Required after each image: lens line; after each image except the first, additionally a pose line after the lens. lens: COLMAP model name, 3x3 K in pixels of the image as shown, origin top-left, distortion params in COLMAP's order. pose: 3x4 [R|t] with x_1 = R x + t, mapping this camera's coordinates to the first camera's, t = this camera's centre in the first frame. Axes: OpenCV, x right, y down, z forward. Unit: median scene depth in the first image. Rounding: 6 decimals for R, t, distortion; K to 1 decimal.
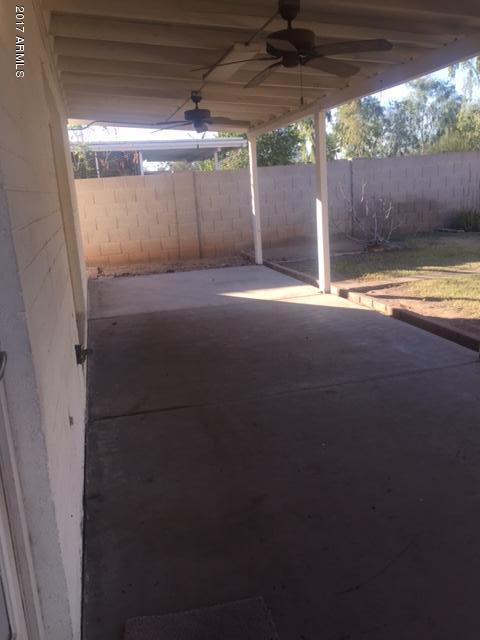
lens RADIAL K [[551.9, 0, 239.5], [0, 551.9, 320.3], [0, 0, 1]] dist [0.068874, -0.093878]
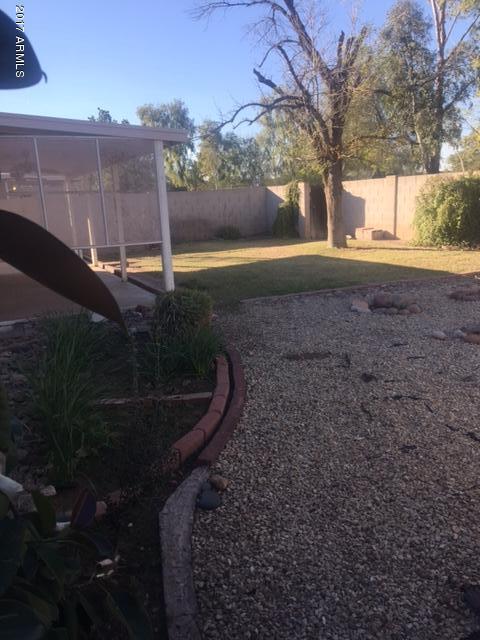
lens RADIAL K [[551.9, 0, 240.8], [0, 551.9, 319.5], [0, 0, 1]] dist [0.068874, -0.093878]
pose [[0.986083, -0.009979, 0.165955, 0.068482], [0.014485, 0.999558, -0.025963, 0.039547], [-0.165623, 0.028005, 0.985791, -0.200146]]
